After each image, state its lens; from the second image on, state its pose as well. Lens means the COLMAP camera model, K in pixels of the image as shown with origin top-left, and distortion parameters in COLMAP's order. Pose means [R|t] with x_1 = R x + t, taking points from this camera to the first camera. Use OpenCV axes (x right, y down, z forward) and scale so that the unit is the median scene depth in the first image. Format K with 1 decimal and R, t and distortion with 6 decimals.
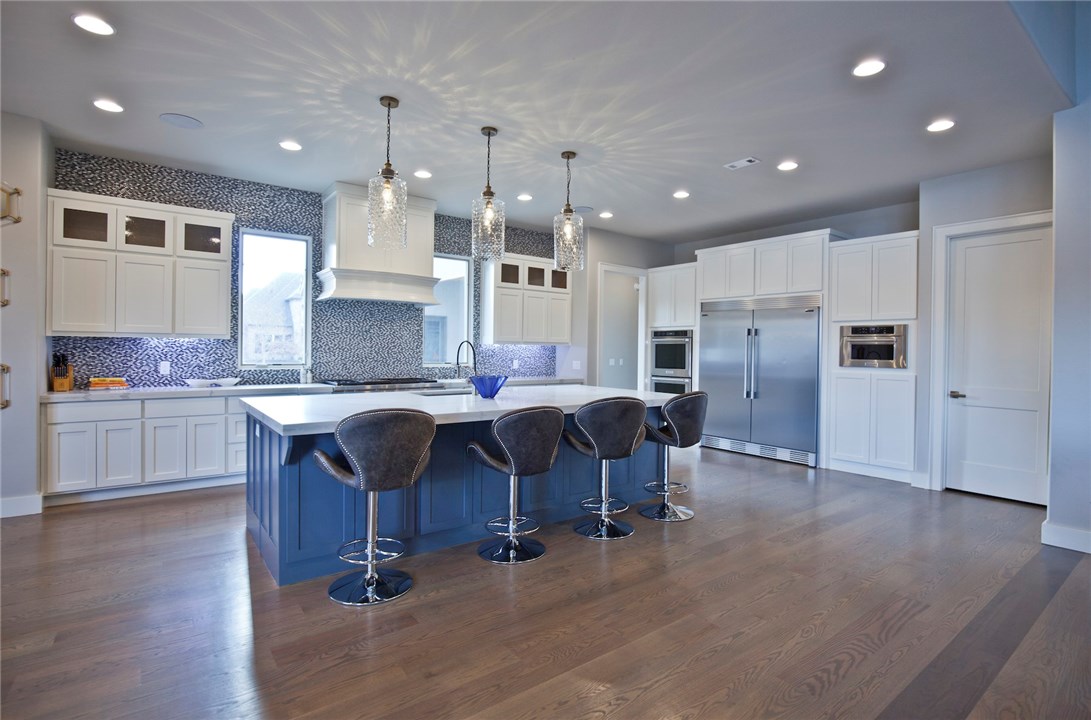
lens RADIAL K [[525.7, 0, 572.1], [0, 525.7, 356.7], [0, 0, 1]] dist [-0.026995, 0.000593]
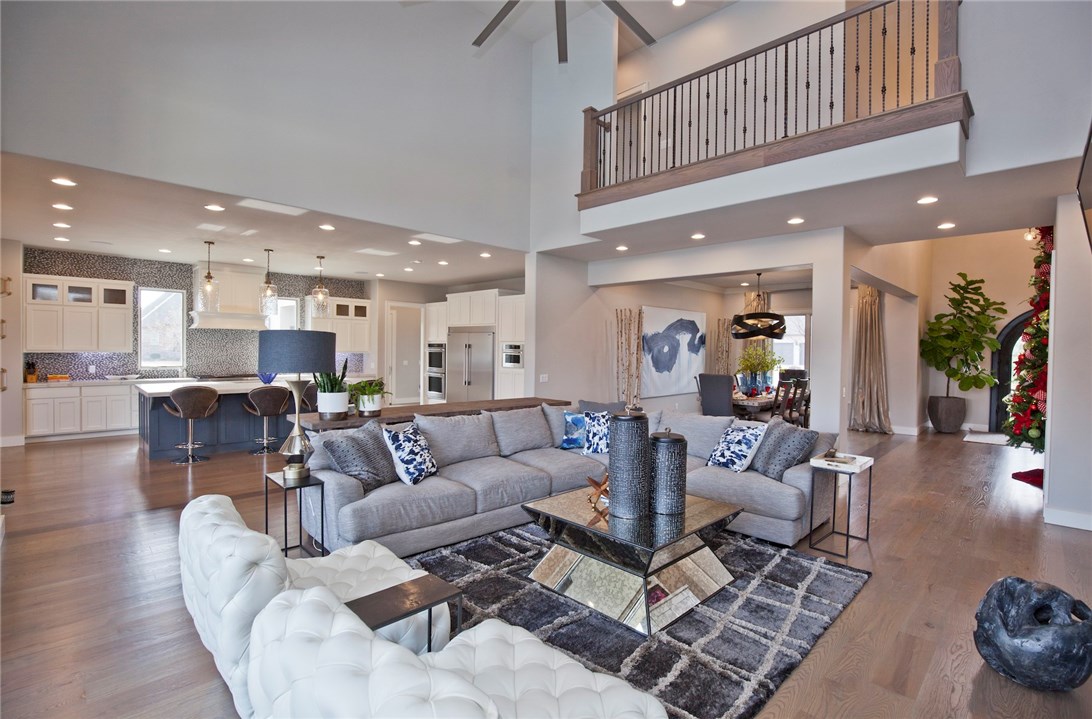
lens RADIAL K [[504.4, 0, 569.6], [0, 504.4, 359.4], [0, 0, 1]] dist [-0.021476, 0.000058]
pose [[0.993340, -0.001523, 0.115214, 0.659244], [0.000009, 0.999914, 0.013134, -0.035192], [-0.115224, -0.013045, 0.993254, -0.895349]]
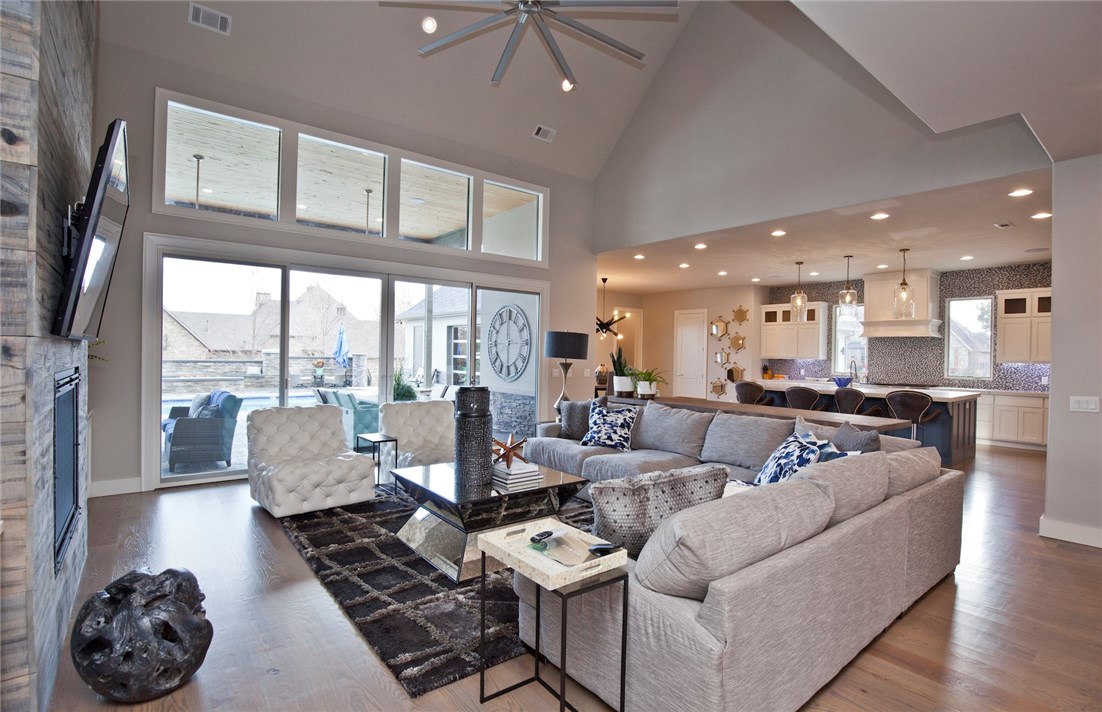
lens RADIAL K [[576.1, 0, 565.2], [0, 576.1, 356.7], [0, 0, 1]] dist [0.000390, -0.000138]
pose [[0.039187, 0.002970, -0.999227, 1.721066], [-0.019279, 0.999812, 0.002216, -0.032554], [0.999046, 0.019177, 0.039237, -0.146956]]
